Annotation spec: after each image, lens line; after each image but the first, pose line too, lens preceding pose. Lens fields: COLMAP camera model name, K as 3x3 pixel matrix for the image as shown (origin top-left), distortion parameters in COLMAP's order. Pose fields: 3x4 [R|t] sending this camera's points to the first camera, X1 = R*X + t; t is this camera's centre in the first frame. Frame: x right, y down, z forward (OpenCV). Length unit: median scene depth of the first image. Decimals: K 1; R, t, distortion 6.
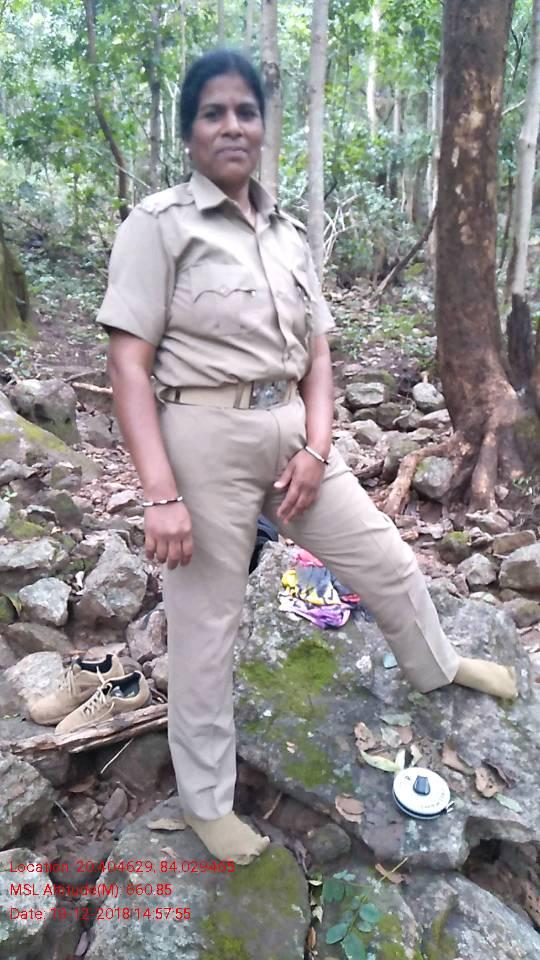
lens RADIAL K [[691.0, 0, 252.8], [0, 691.0, 479.9], [0, 0, 1]] dist [0.025791, -0.000951]
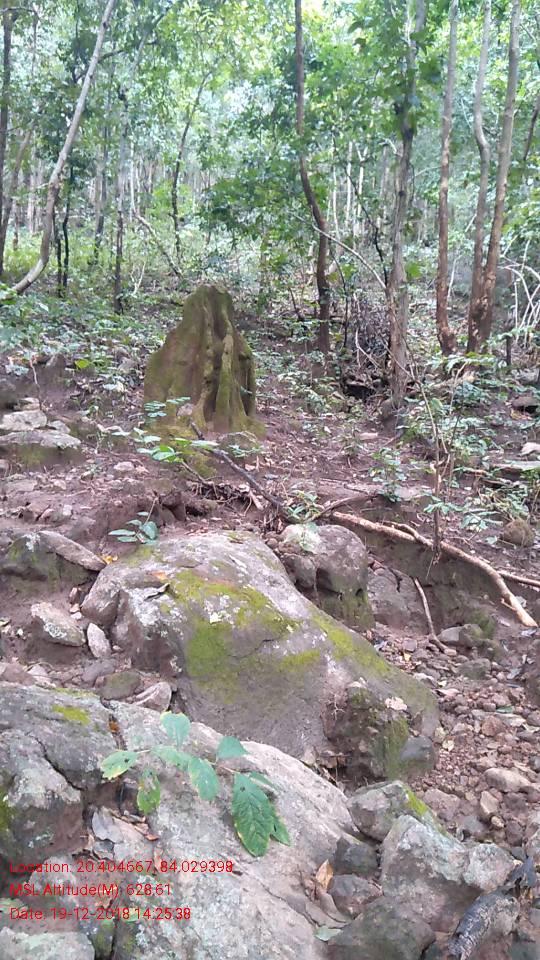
lens RADIAL K [[691.0, 0, 252.8], [0, 691.0, 479.9], [0, 0, 1]] dist [0.025791, -0.000951]
pose [[0.978569, 0.035951, -0.202754, -0.148867], [-0.052091, 0.995834, -0.074838, -0.087415], [0.199219, 0.083796, 0.976366, 0.201527]]
